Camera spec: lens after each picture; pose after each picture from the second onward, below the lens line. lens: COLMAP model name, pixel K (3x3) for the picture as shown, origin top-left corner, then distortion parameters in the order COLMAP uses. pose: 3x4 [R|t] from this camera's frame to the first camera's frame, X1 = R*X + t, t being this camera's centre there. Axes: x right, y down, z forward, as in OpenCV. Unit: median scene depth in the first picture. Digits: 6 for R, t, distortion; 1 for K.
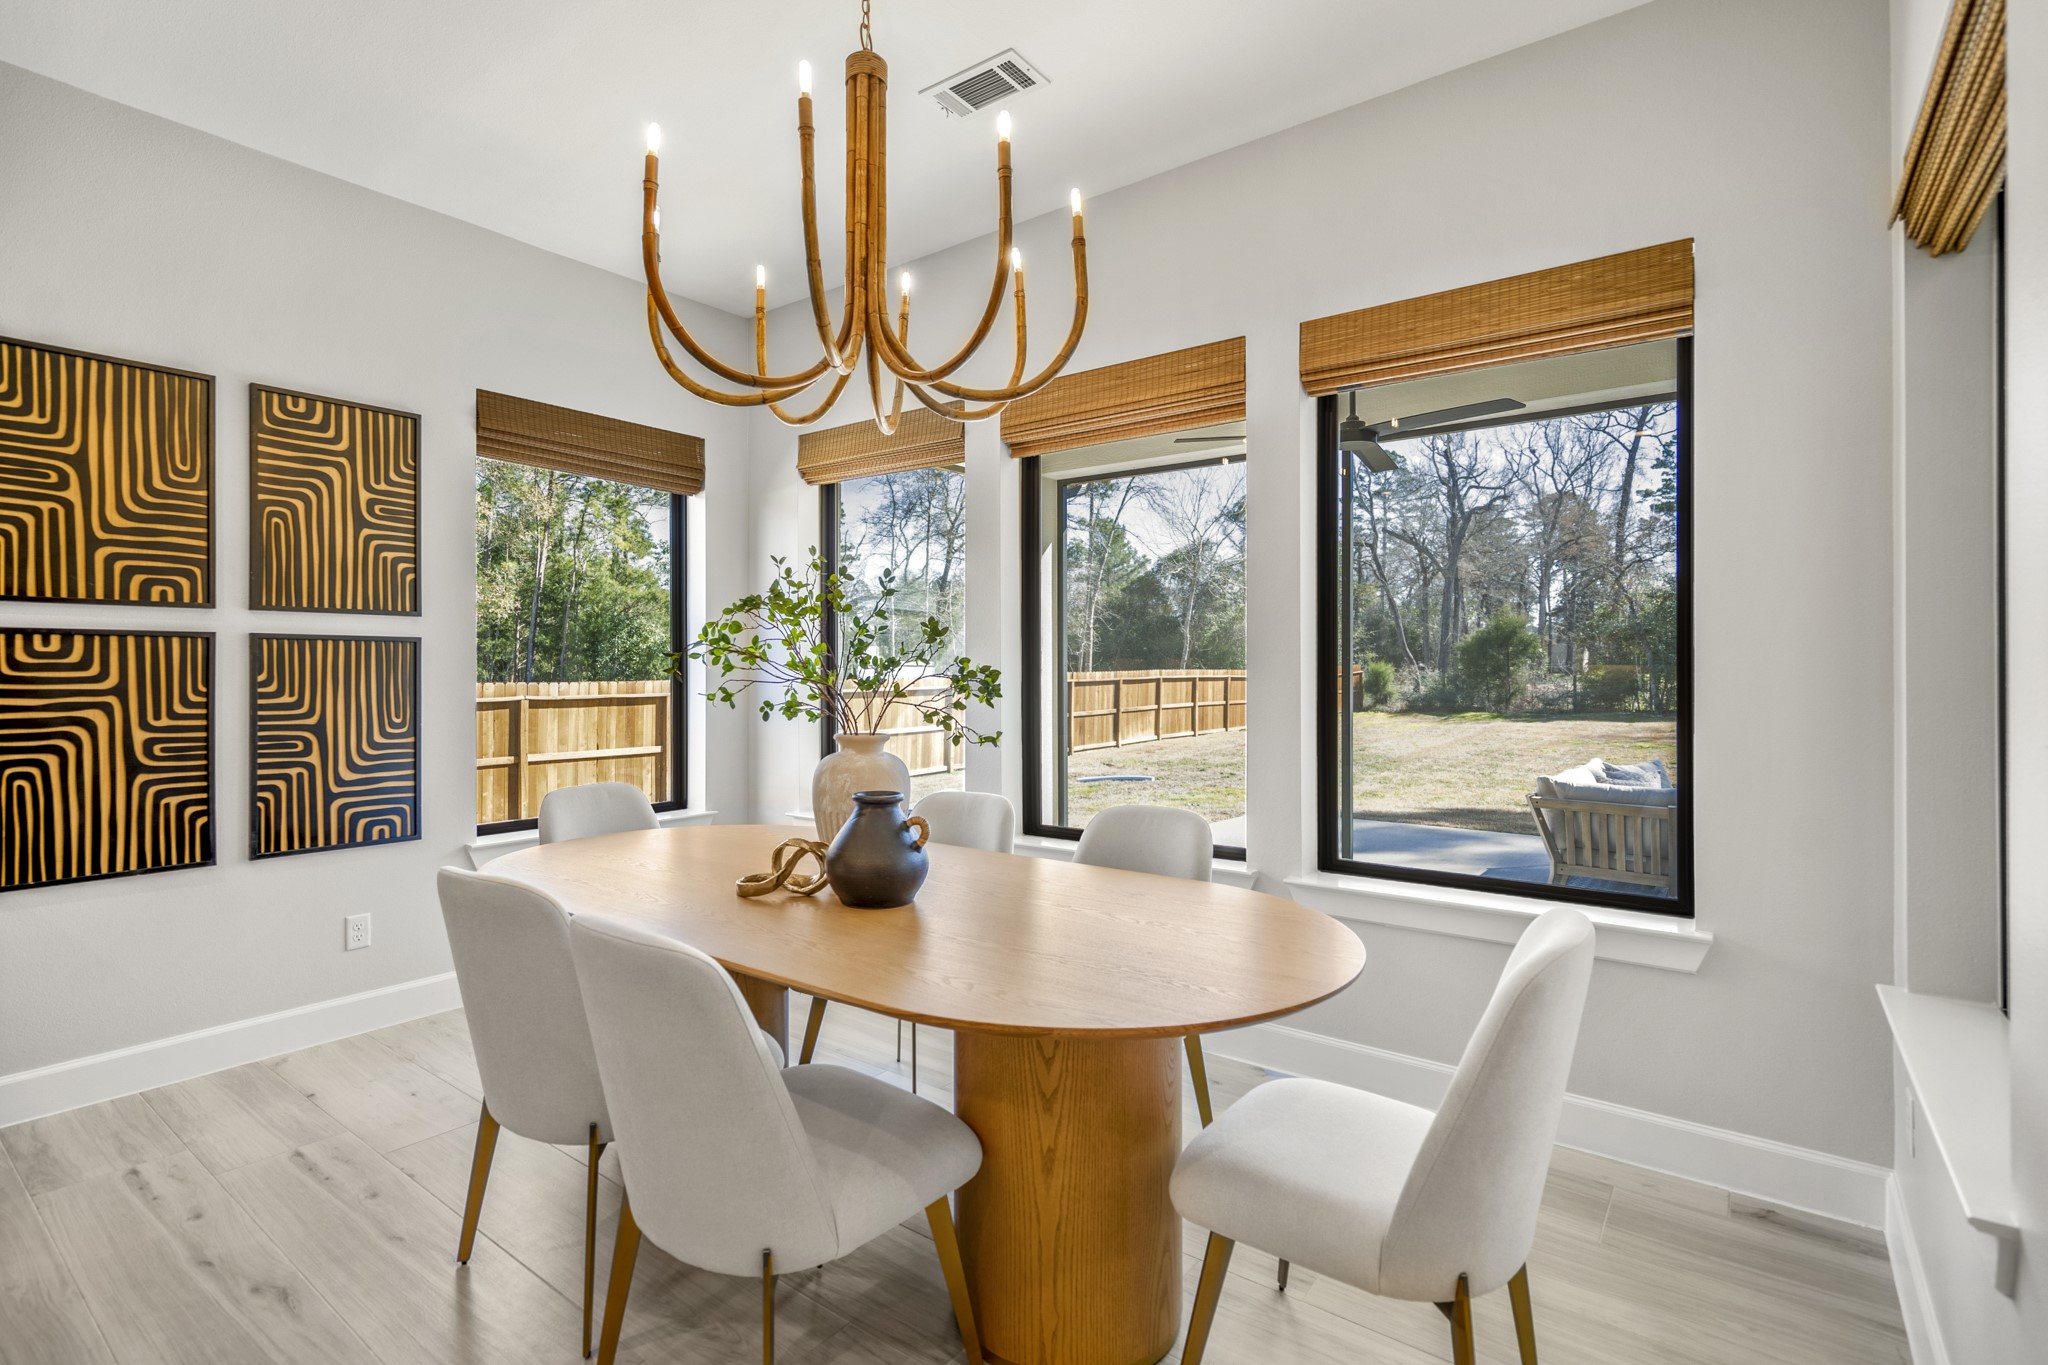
lens RADIAL K [[970.1, 0, 1021.5], [0, 970.1, 668.6], [0, 0, 1]] dist [-0.000932, 0.000314]
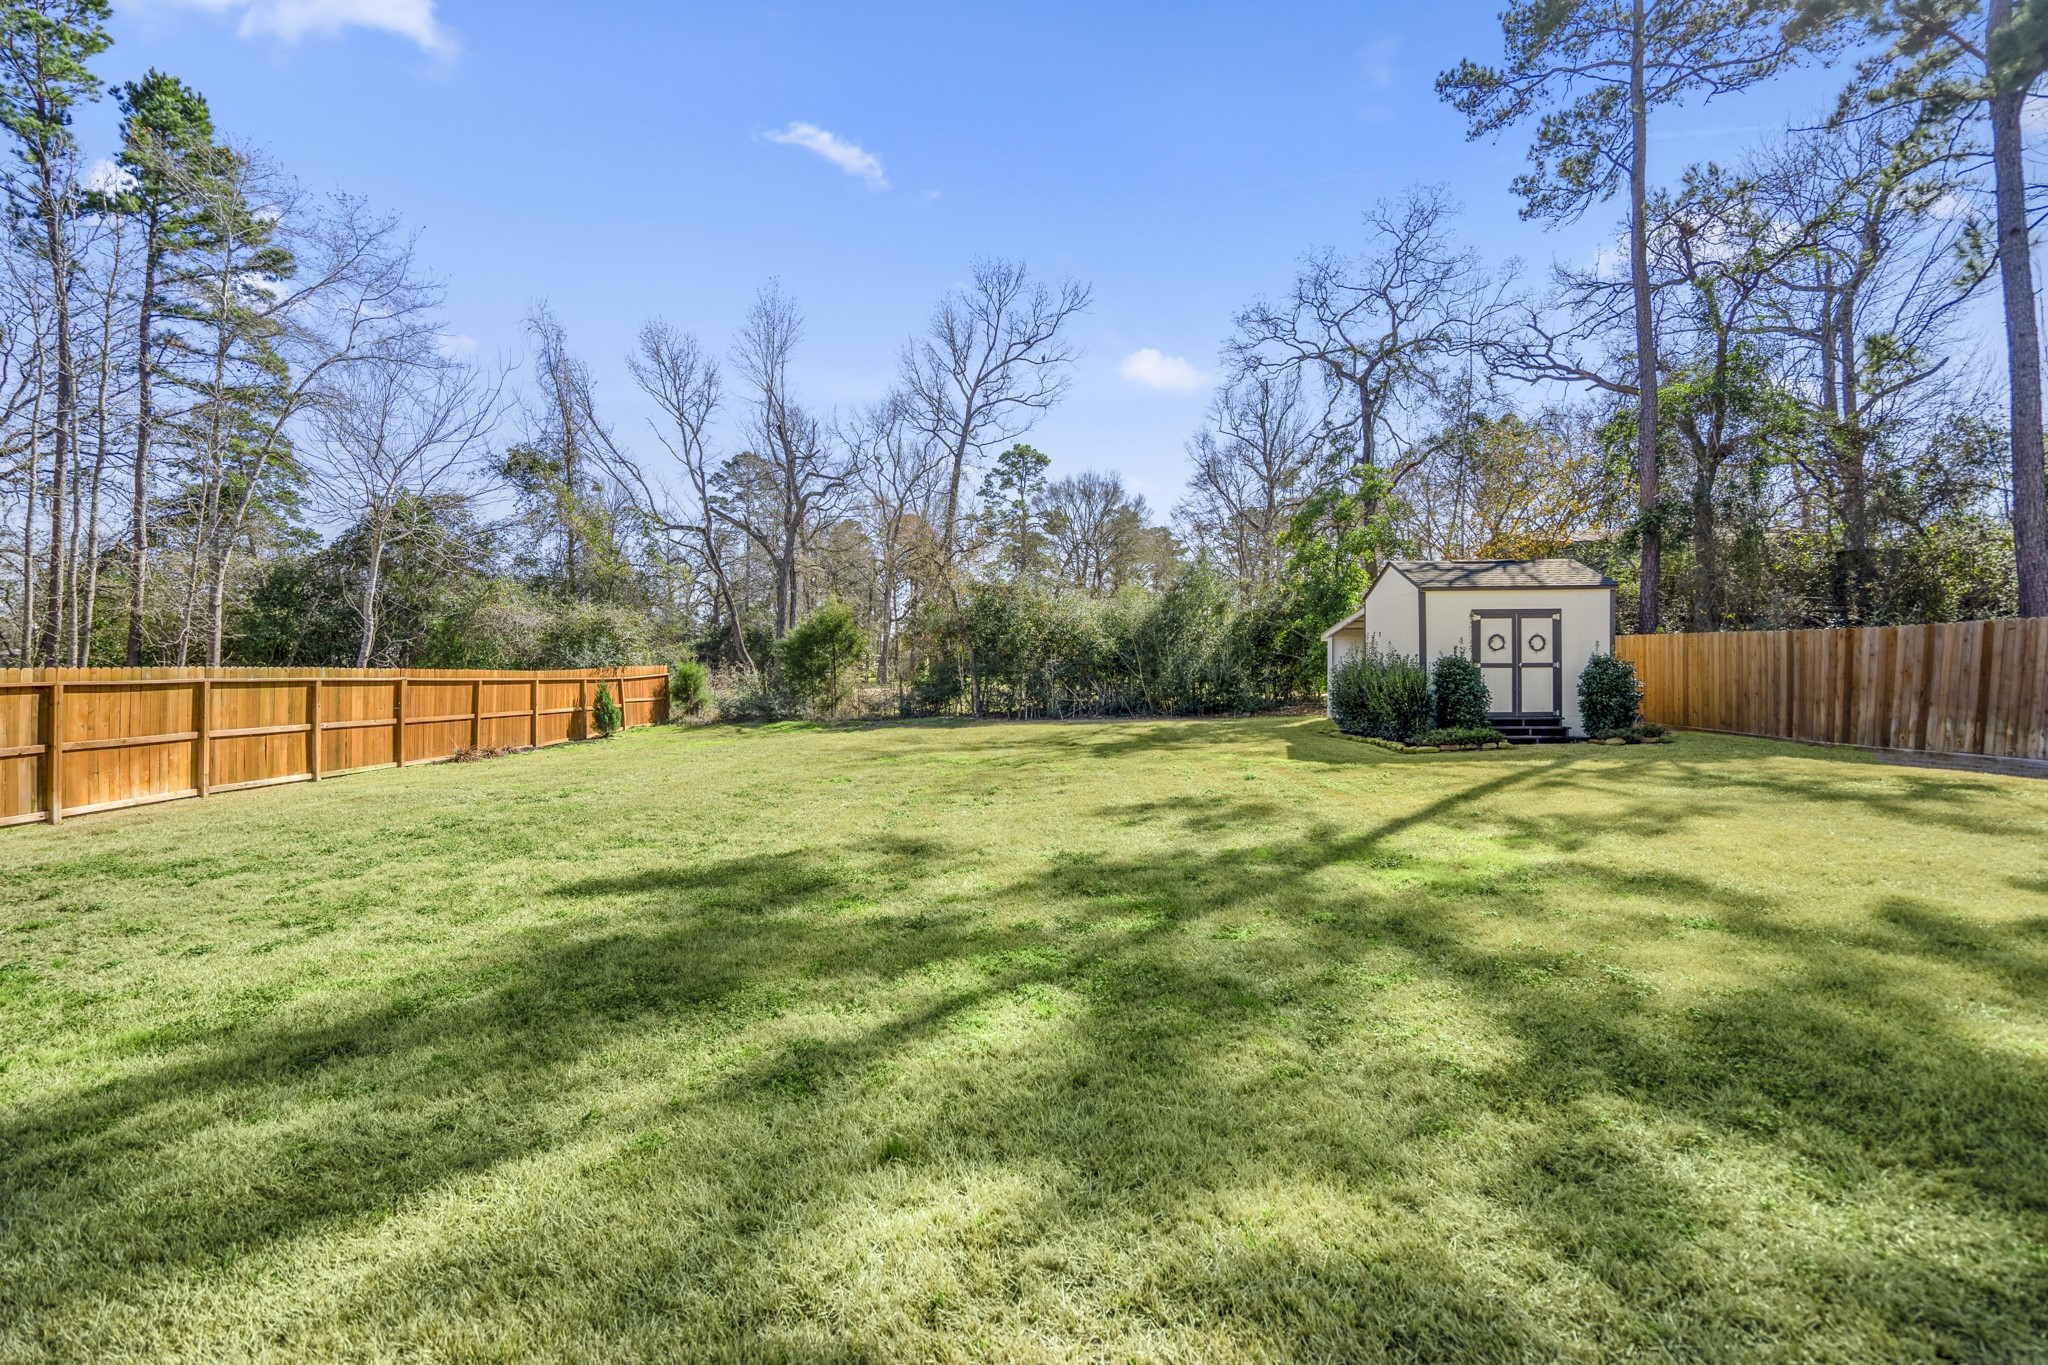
lens RADIAL K [[951.9, 0, 1027.1], [0, 951.9, 670.9], [0, 0, 1]] dist [-0.002447, -0.000203]
pose [[0.809948, -0.002534, 0.586496, 1.602575], [0.006391, 0.999969, -0.004506, 0.072738], [-0.586467, 0.007398, 0.809940, 2.373008]]
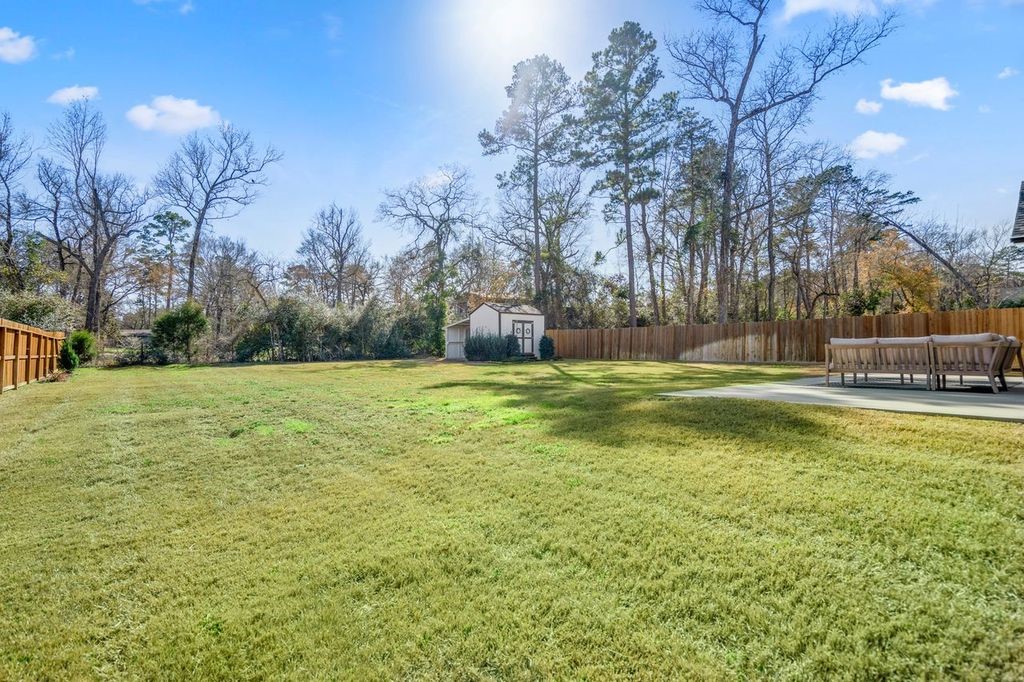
lens RADIAL K [[484.0, 0, 509.3], [0, 484.0, 337.4], [0, 0, 1]] dist [0.000198, 0.000477]
pose [[0.232309, 0.027063, 0.972265, -1.579011], [0.003694, 0.999581, -0.028705, 0.276757], [-0.972635, 0.010260, 0.232112, 3.324696]]
